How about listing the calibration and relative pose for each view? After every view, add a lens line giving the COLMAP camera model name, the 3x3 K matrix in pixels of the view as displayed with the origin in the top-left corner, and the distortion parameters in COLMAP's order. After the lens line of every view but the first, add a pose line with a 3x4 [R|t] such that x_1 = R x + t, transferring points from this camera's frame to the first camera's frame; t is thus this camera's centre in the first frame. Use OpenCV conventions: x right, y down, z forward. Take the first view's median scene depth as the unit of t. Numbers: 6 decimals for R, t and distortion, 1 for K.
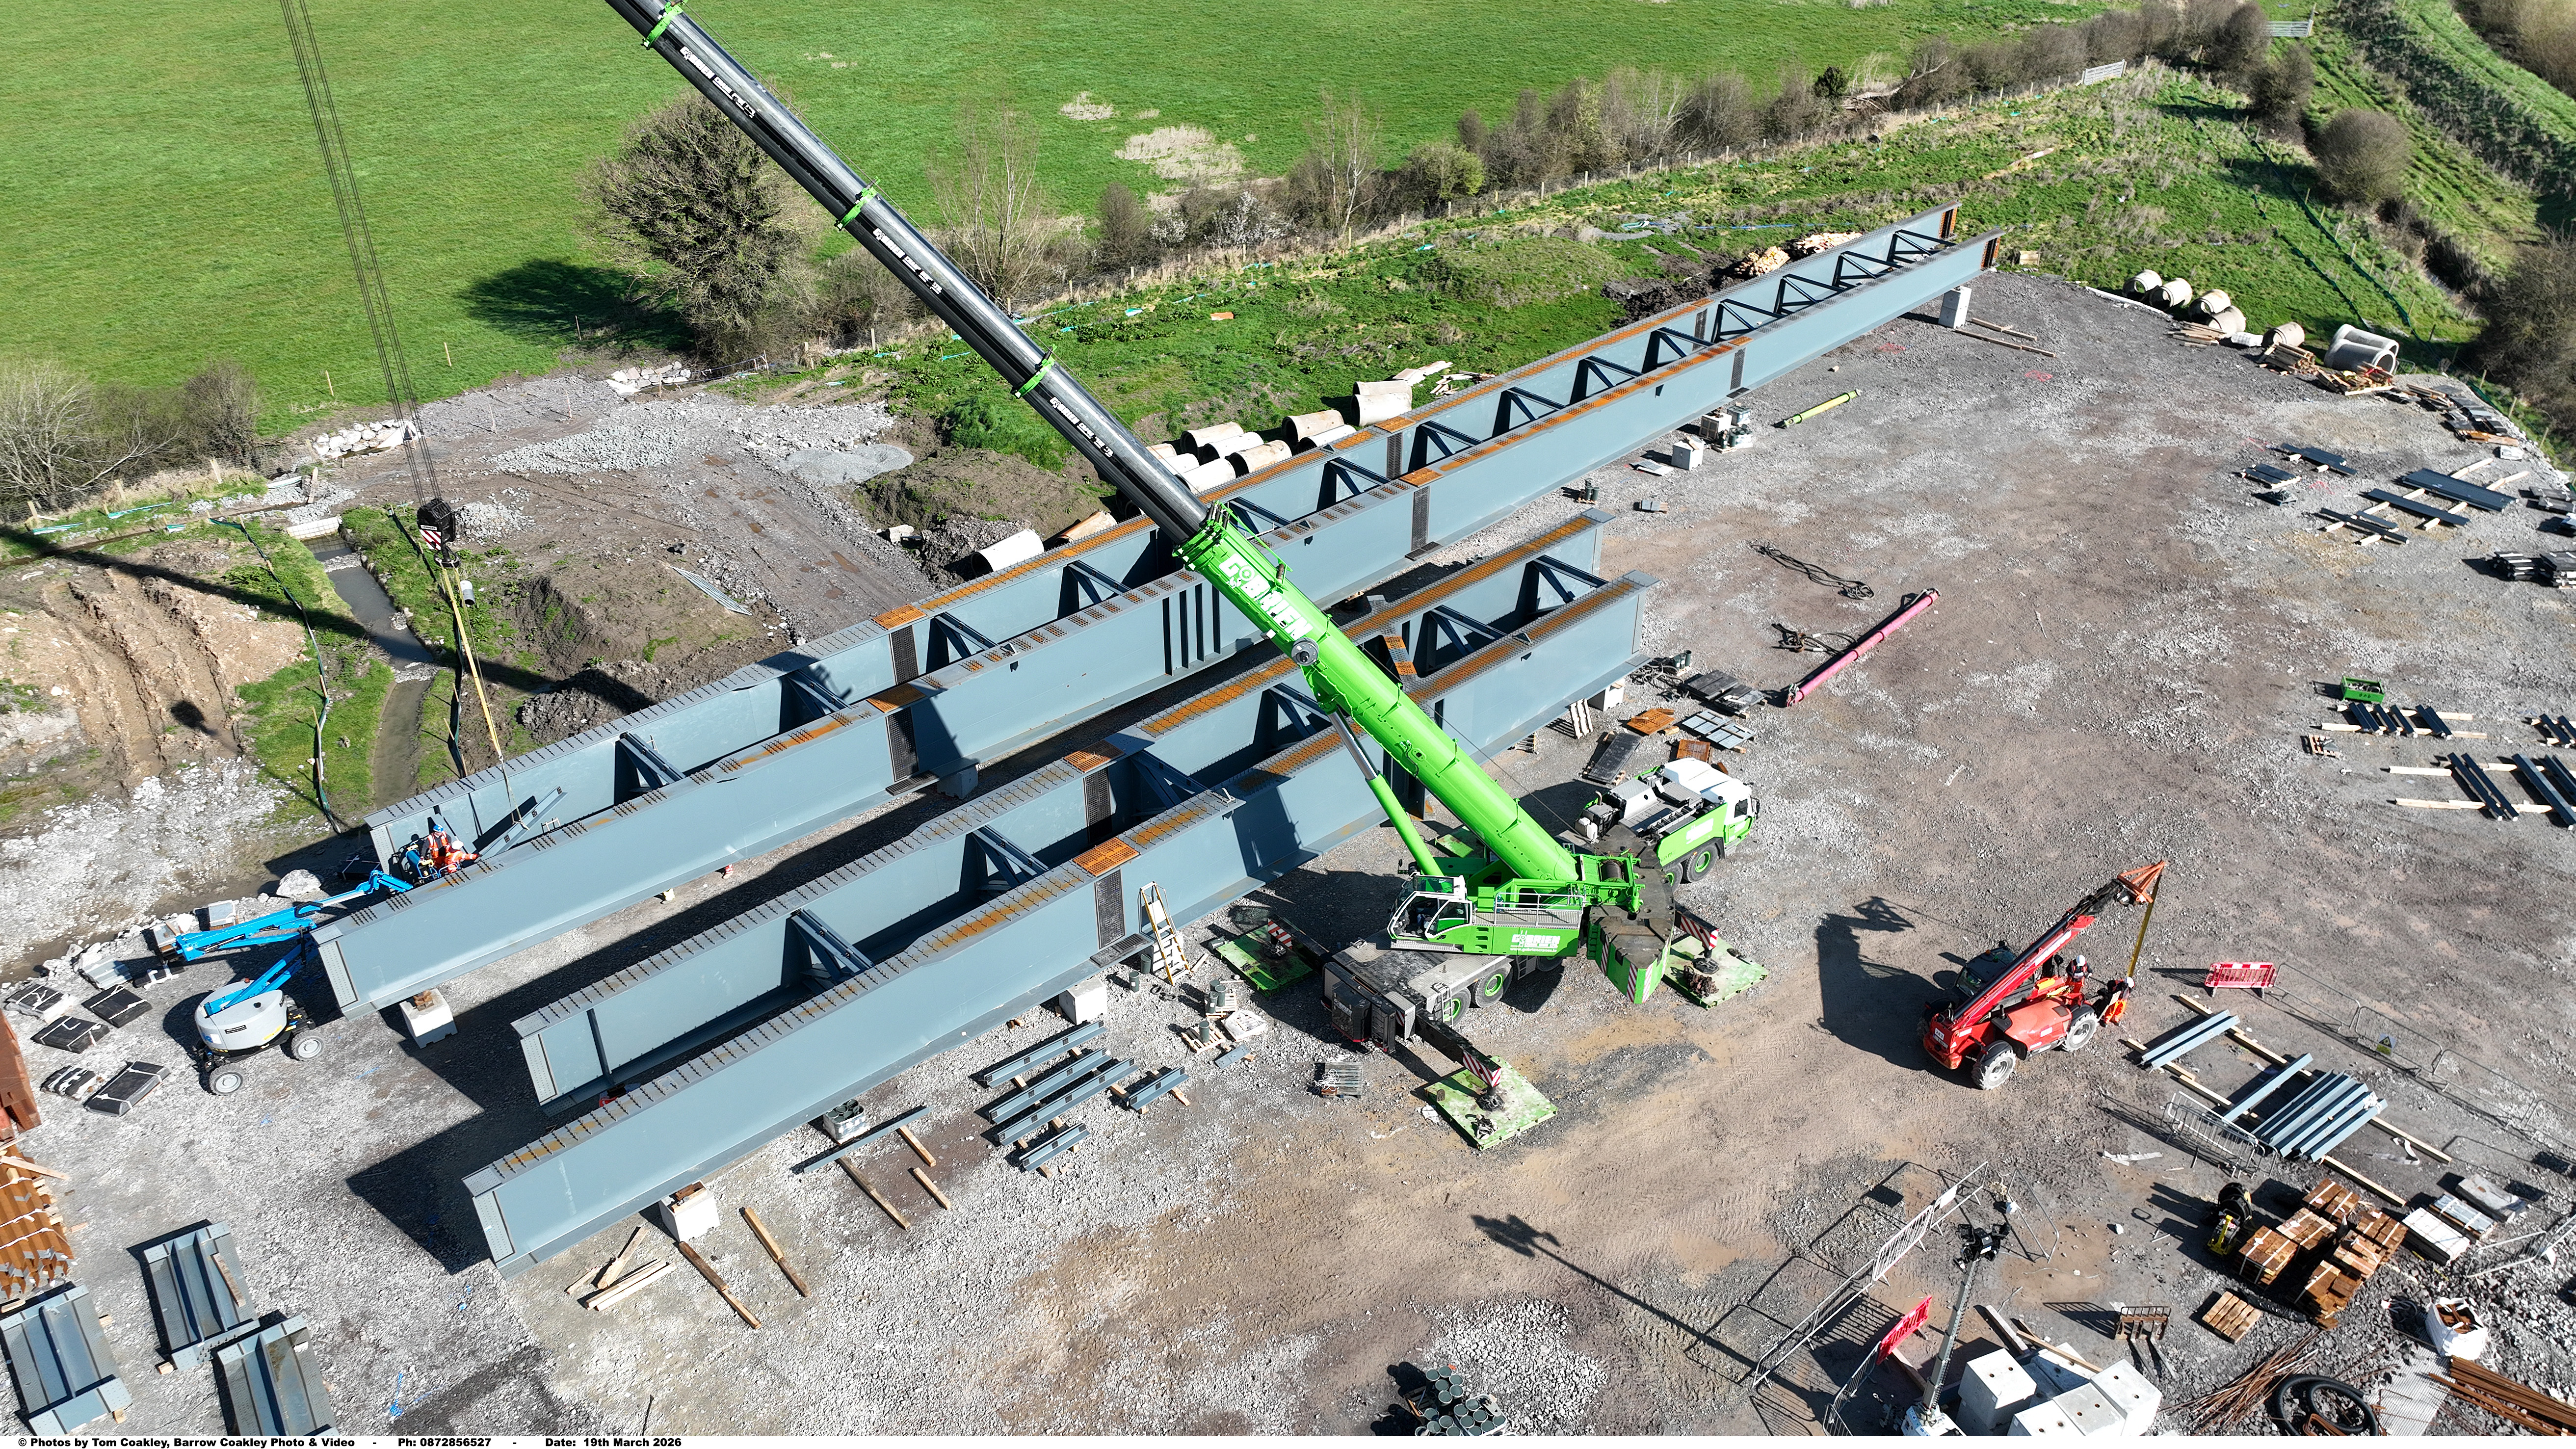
lens RADIAL K [[1813.8, 0, 1288.5], [0, 1813.8, 722.8], [0, 0, 1]] dist [-0.007169, 0.028159]
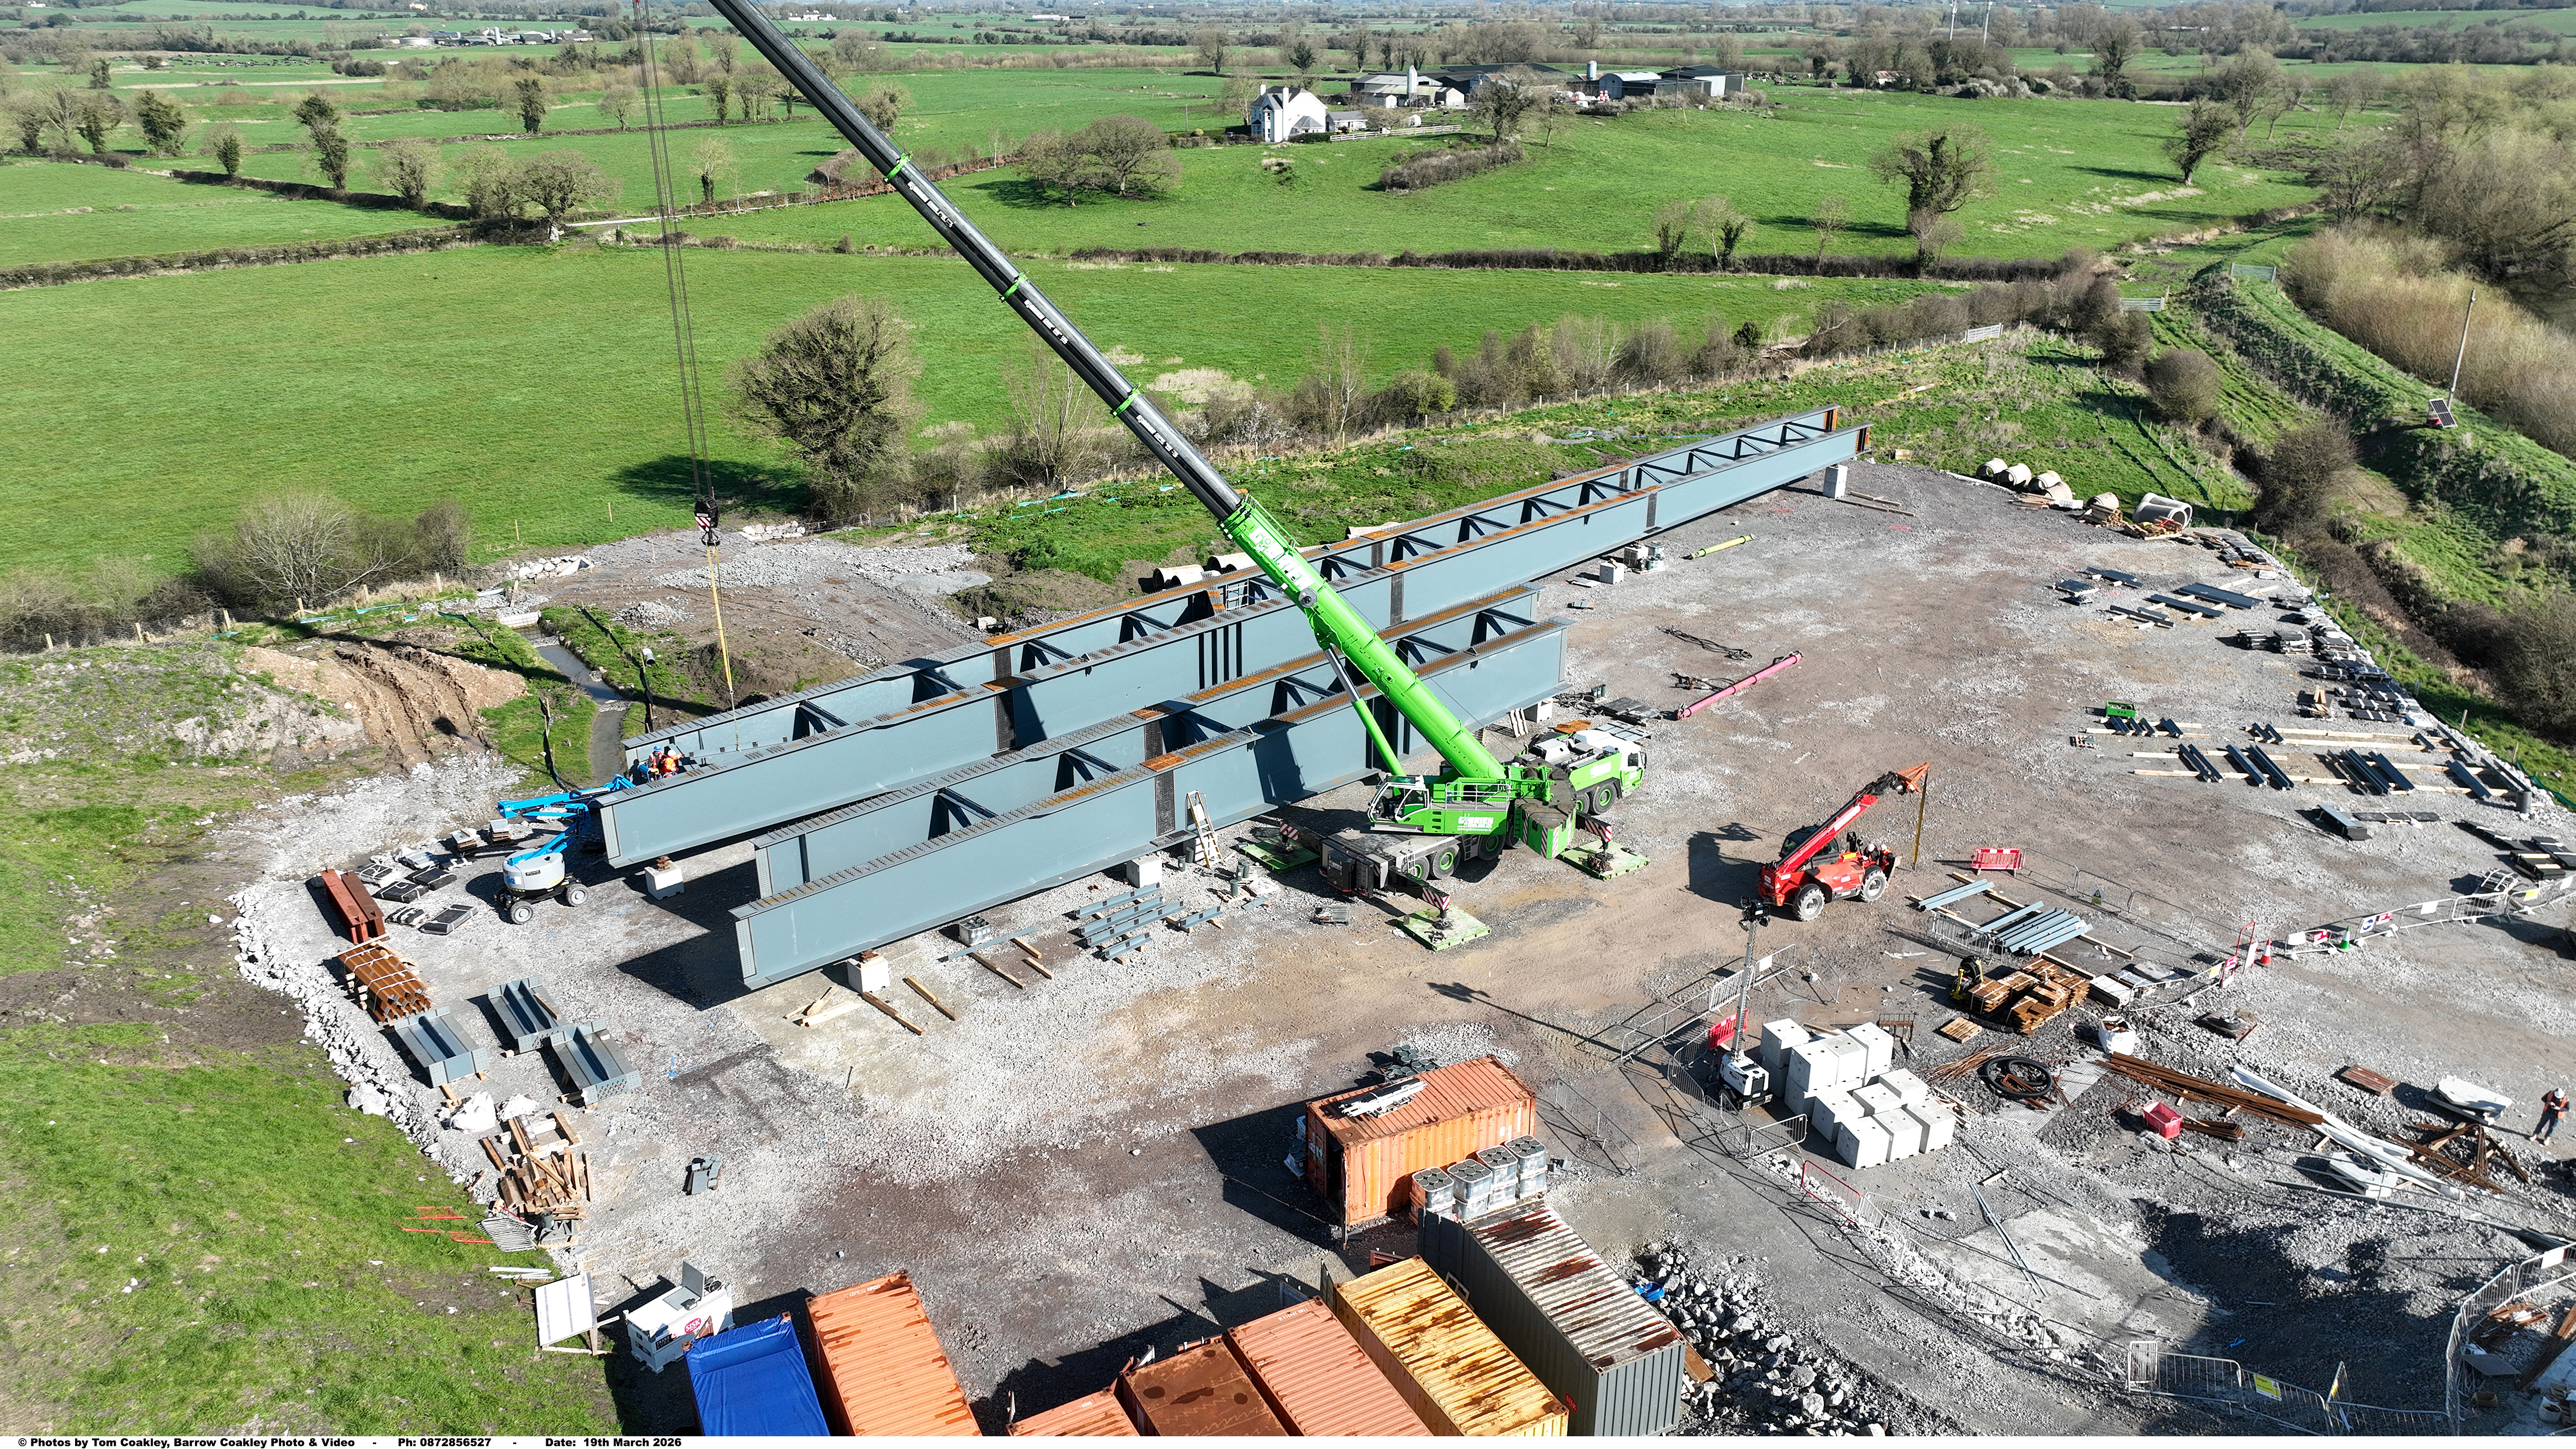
lens RADIAL K [[1811.2, 0, 1288.9], [0, 1811.2, 723.9], [0, 0, 1]] dist [0.004346, 0.008136]
pose [[0.999997, 0.002442, 0.000374, -0.003726], [-0.002345, 0.985957, -0.166980, 0.174059], [-0.000776, 0.166979, 0.985960, -0.230400]]
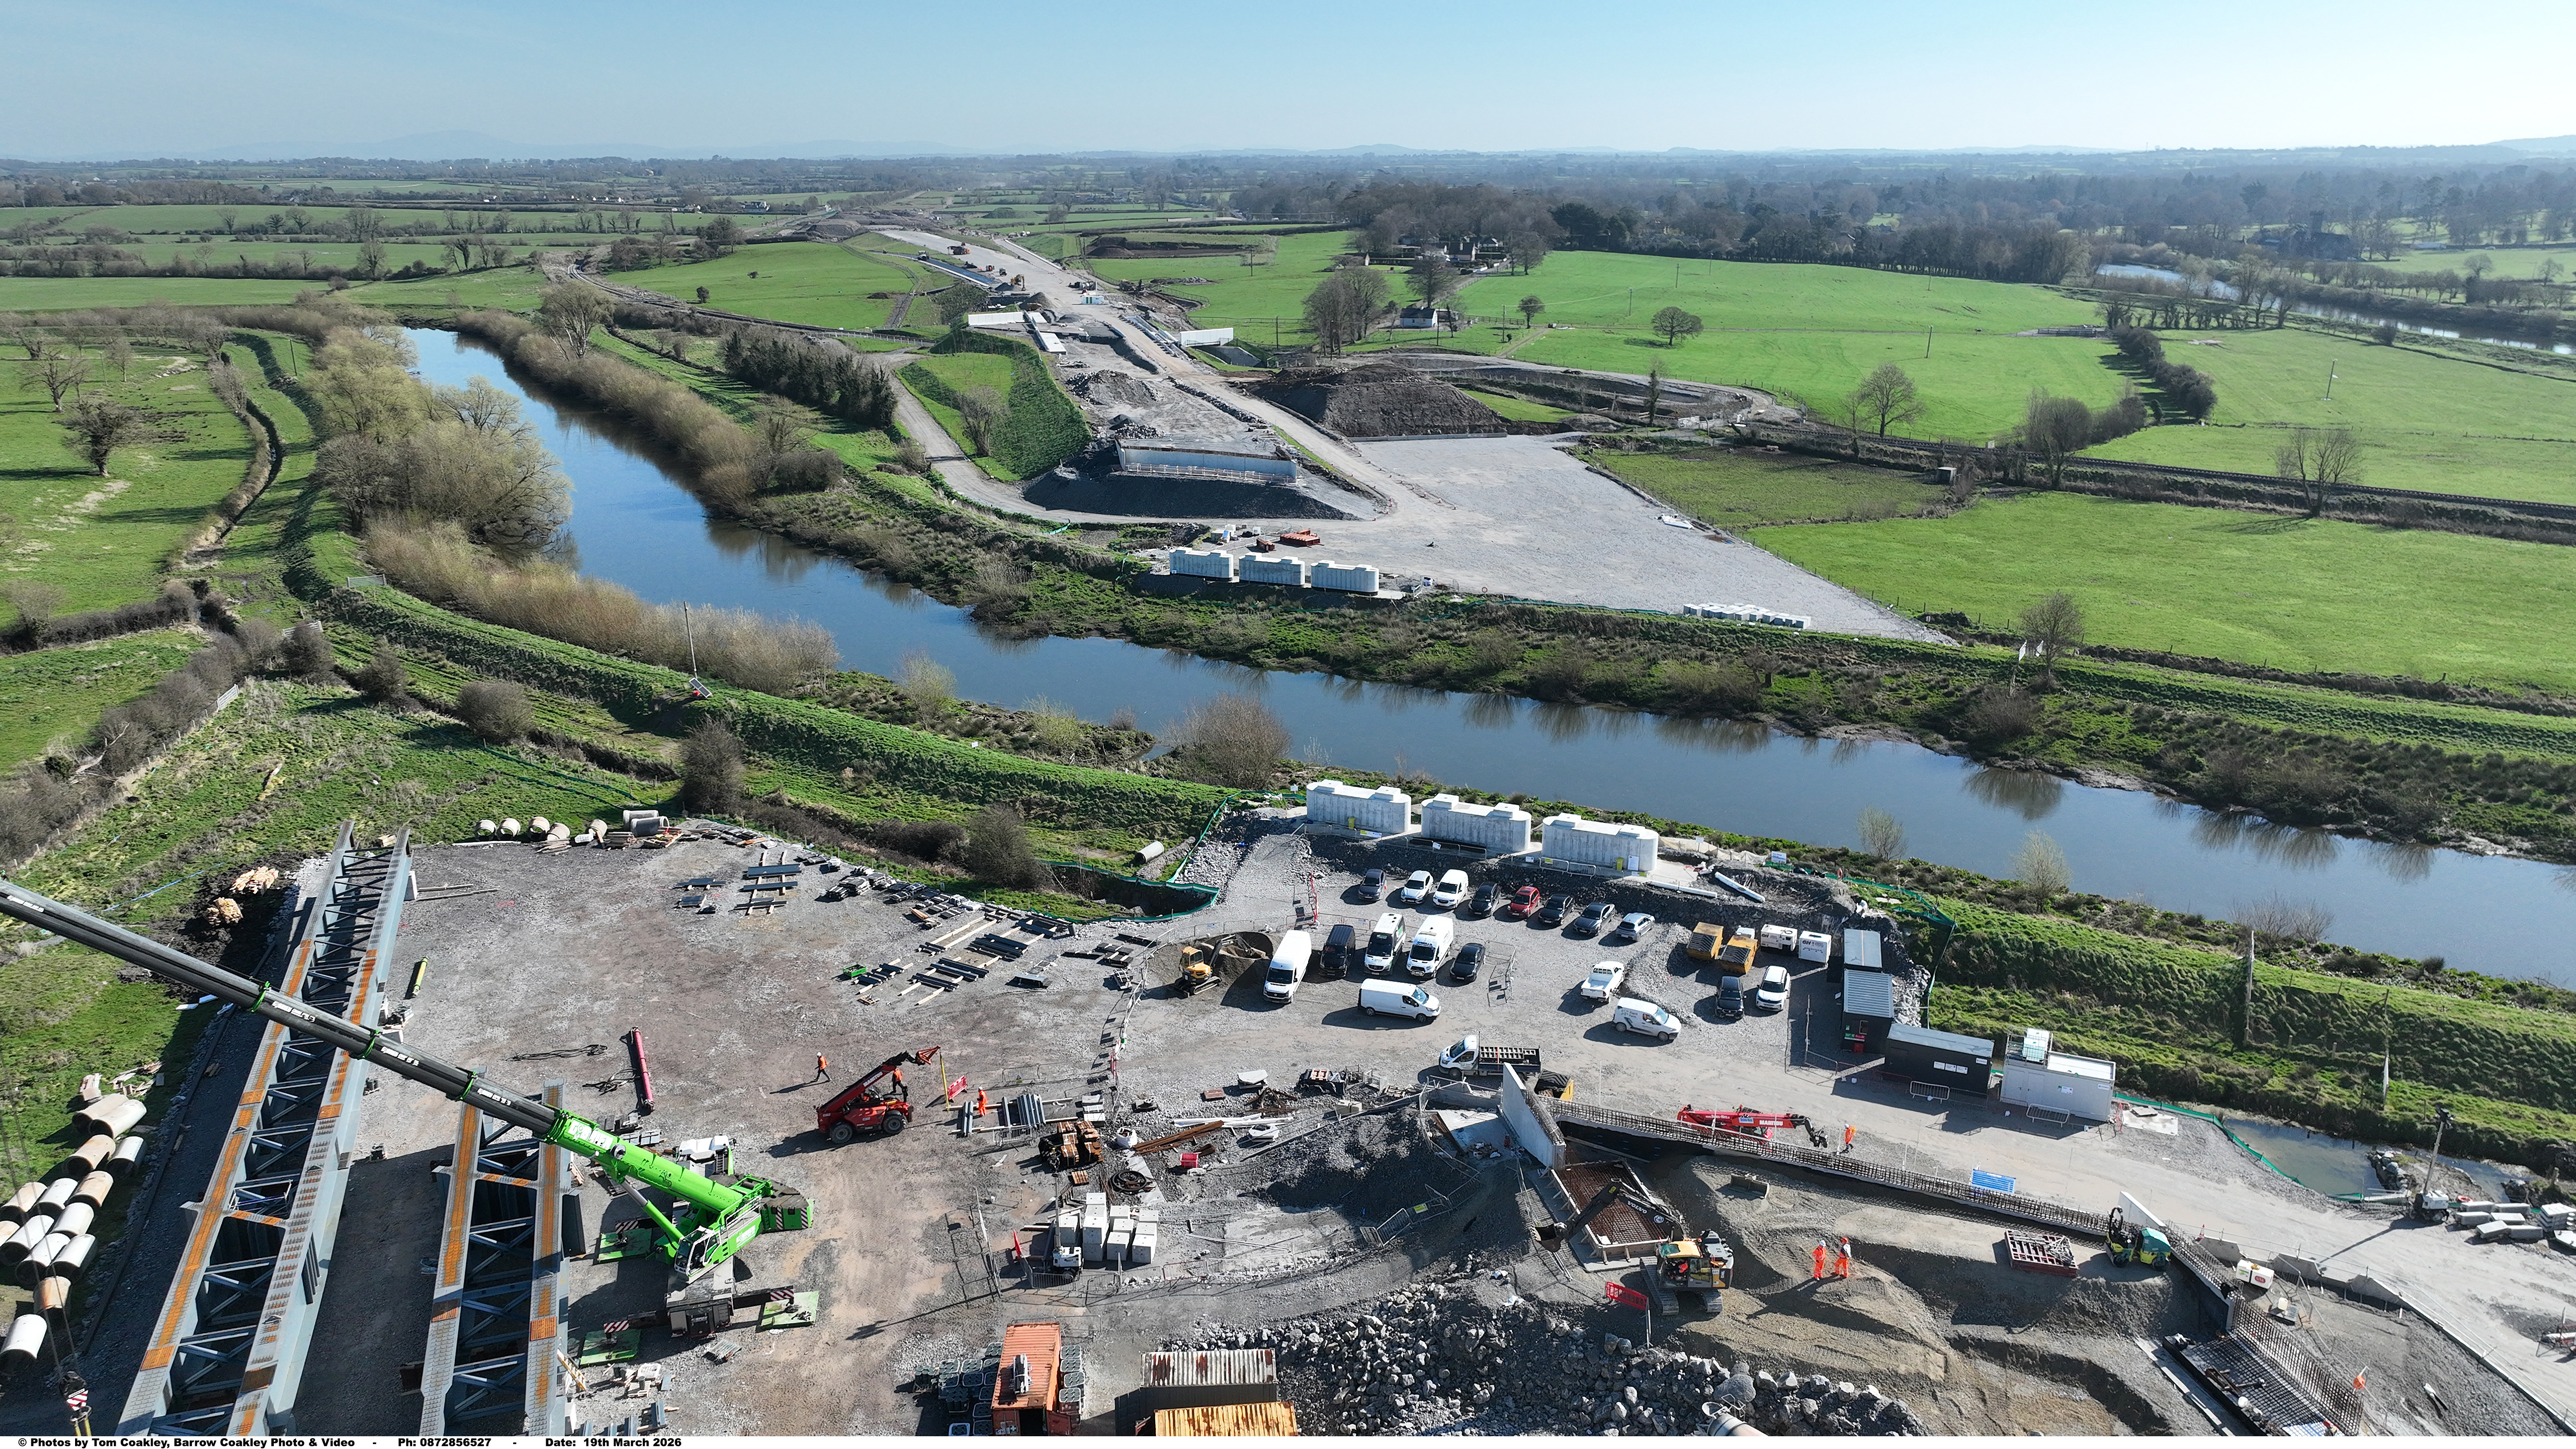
lens RADIAL K [[1820.1, 0, 1290.2], [0, 1820.1, 686.8], [0, 0, 1]] dist [0.008021, 0.001097]
pose [[0.399434, -0.253084, 0.881136, -0.719719], [0.479407, 0.876912, 0.034548, -0.106349], [-0.781423, 0.408623, 0.471599, -0.342023]]
